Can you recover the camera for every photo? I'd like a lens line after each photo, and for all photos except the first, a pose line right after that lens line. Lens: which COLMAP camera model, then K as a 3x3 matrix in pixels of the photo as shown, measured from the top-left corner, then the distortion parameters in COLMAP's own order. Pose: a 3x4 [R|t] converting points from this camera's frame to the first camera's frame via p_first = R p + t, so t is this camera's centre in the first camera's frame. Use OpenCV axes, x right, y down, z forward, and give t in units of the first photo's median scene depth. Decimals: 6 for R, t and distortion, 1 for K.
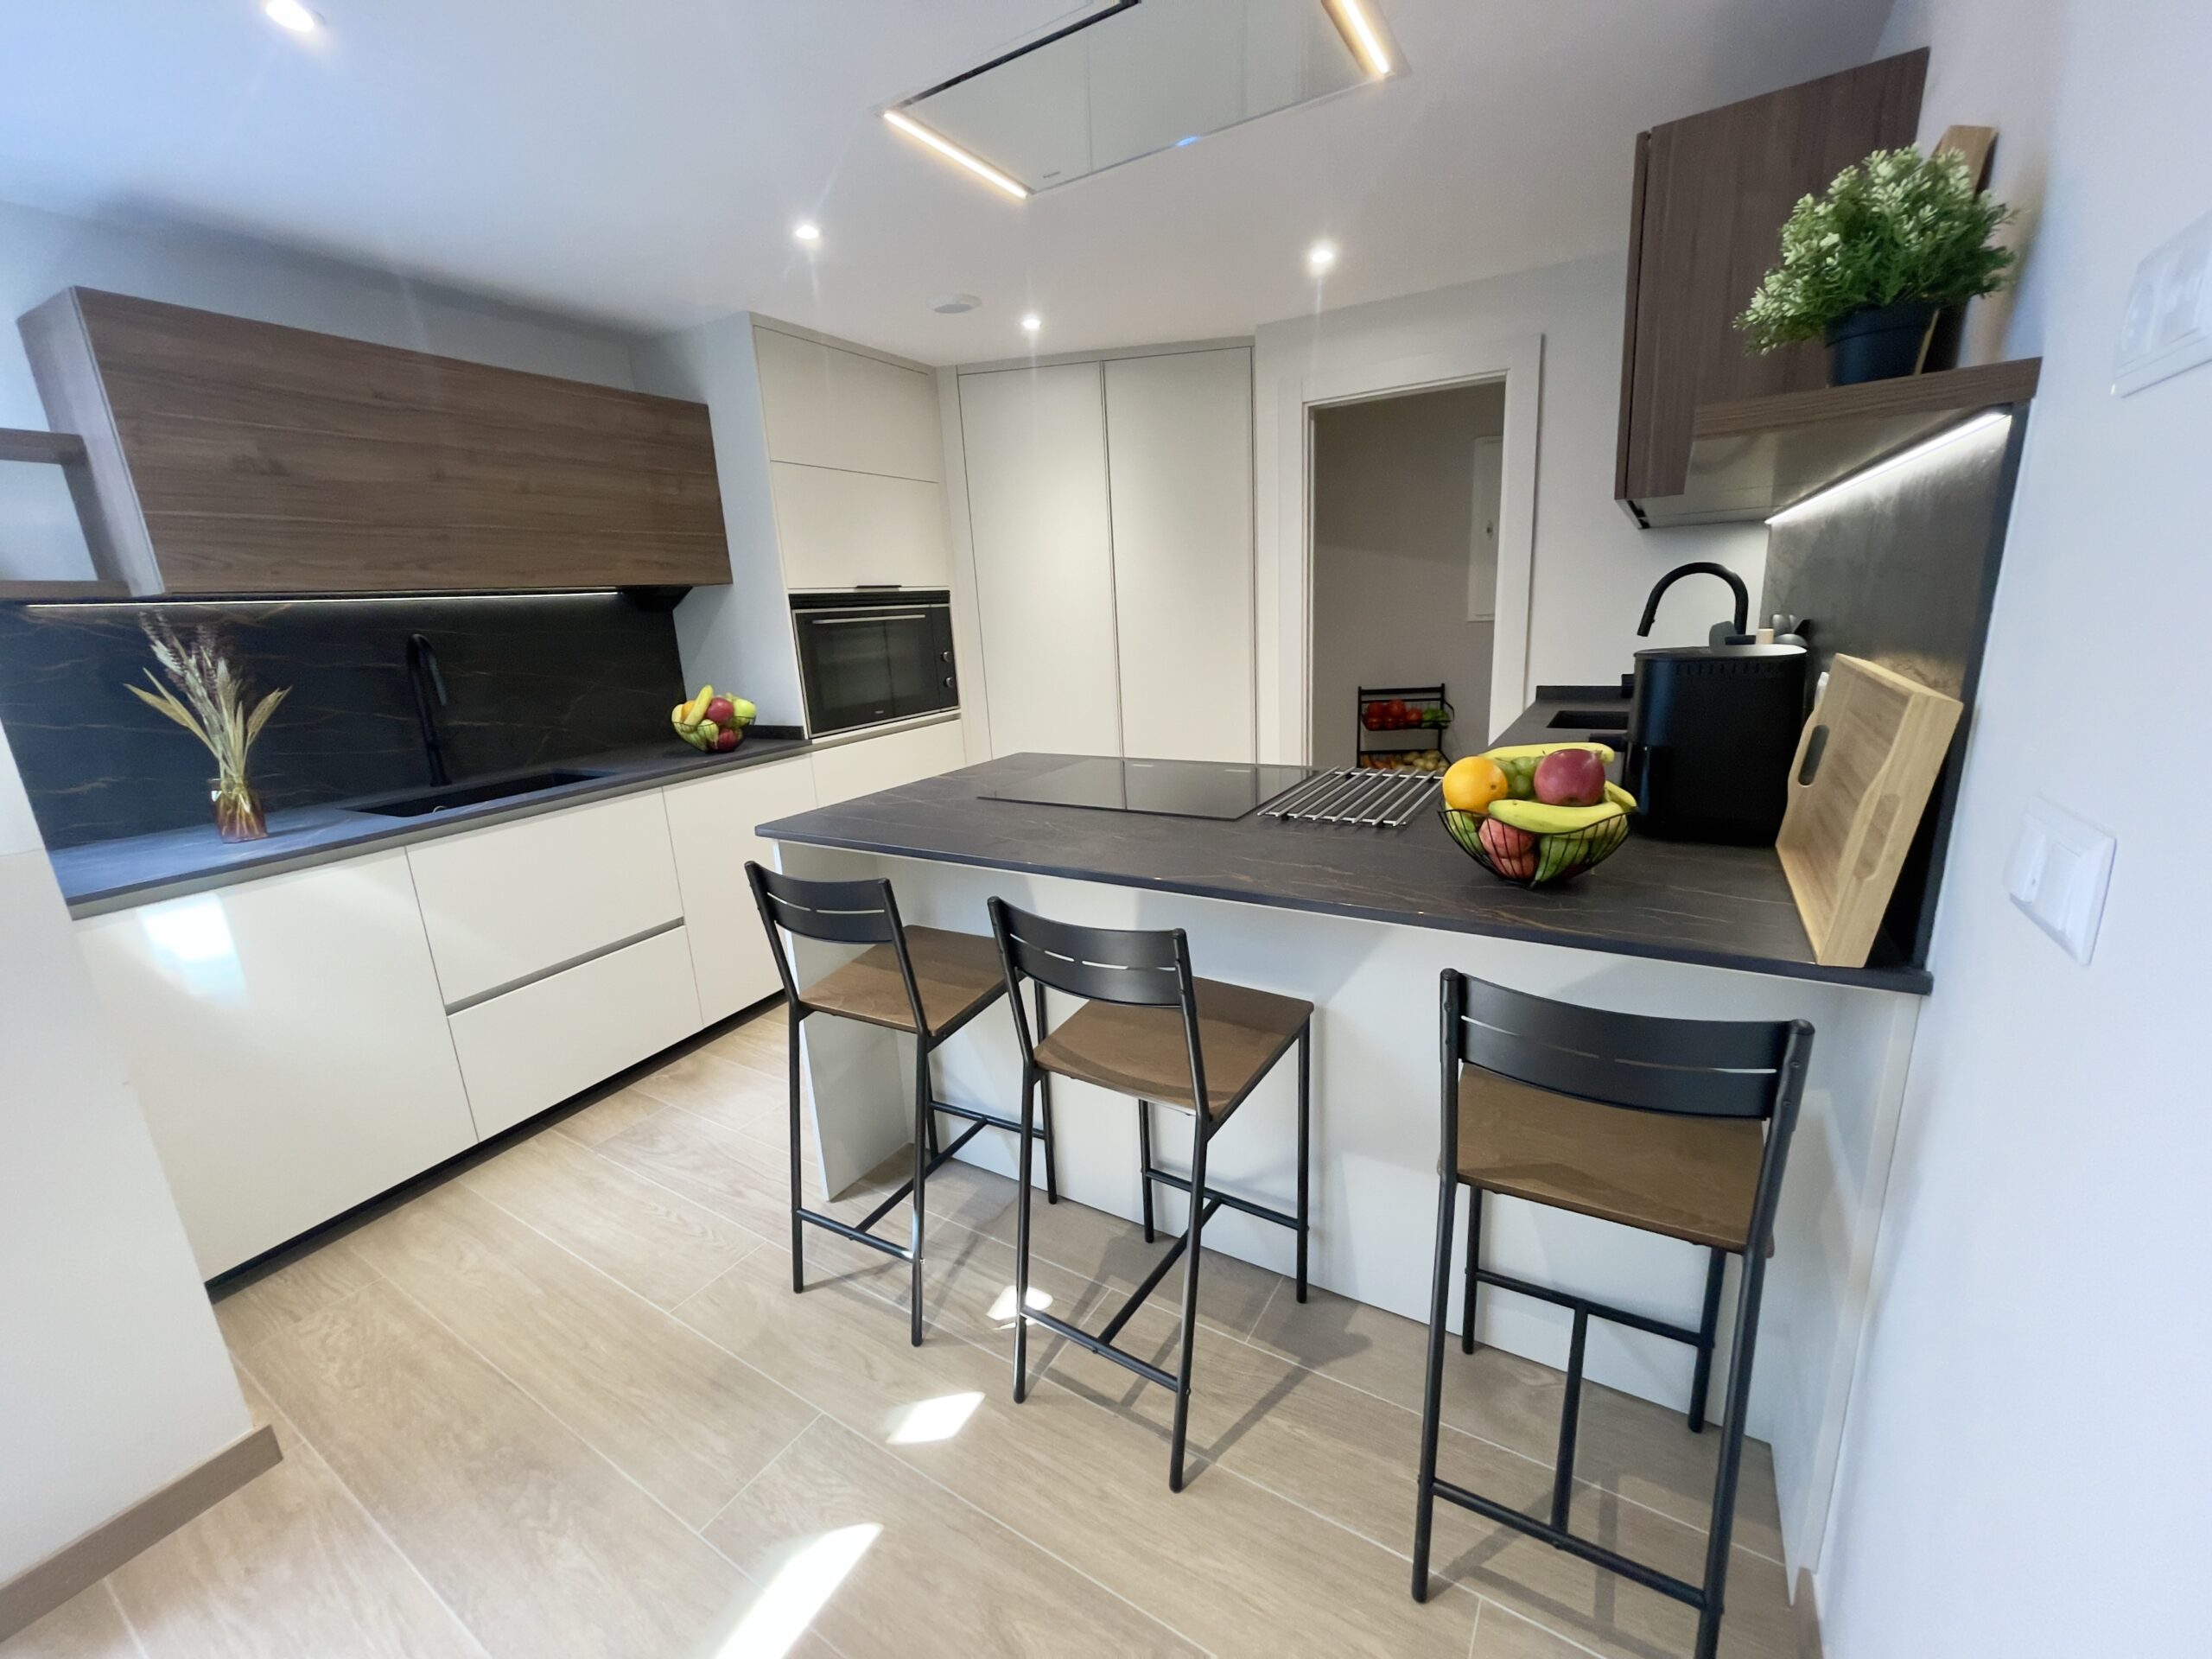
lens RADIAL K [[894.5, 0, 1115.7], [0, 894.5, 826.9], [0, 0, 1]] dist [-0.001921, -0.000605]
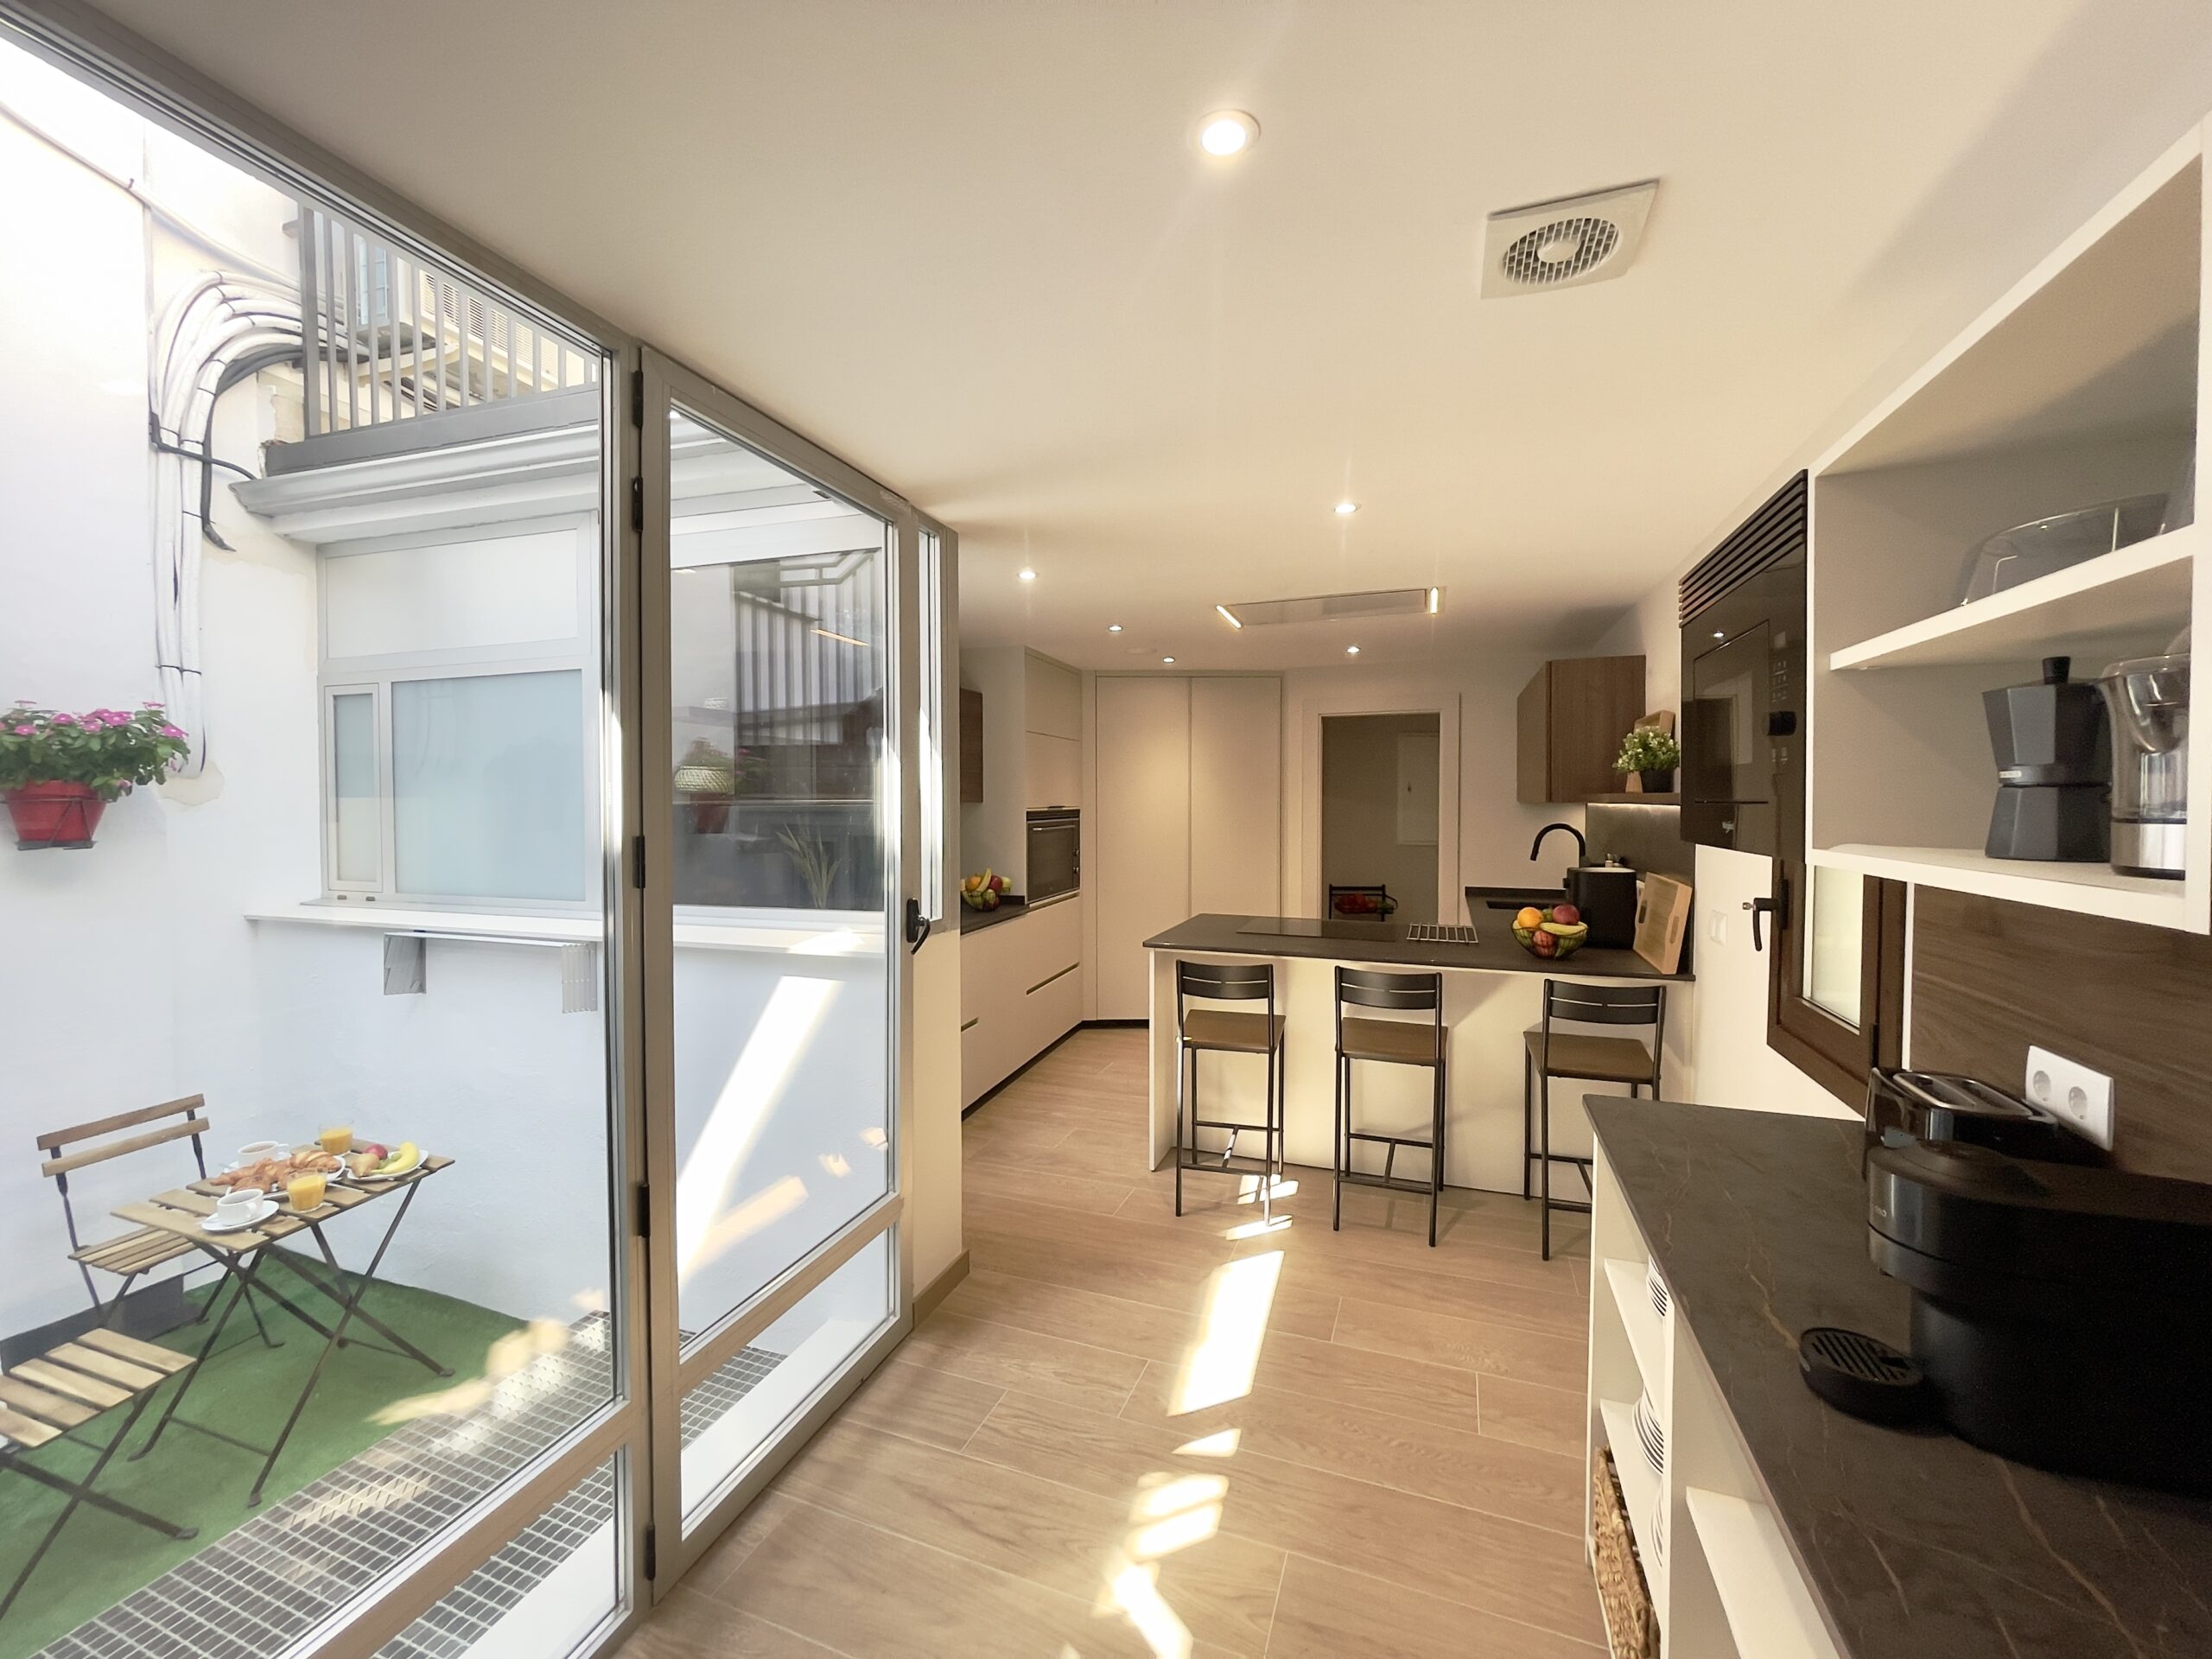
lens RADIAL K [[894.5, 0, 1109.4], [0, 894.5, 821.9], [0, 0, 1]] dist [-0.001921, -0.000605]
pose [[0.982726, 0.047128, 0.178963, -0.821329], [-0.005742, 0.974331, -0.225049, 0.175526], [-0.184975, 0.220134, 0.957771, -0.843883]]
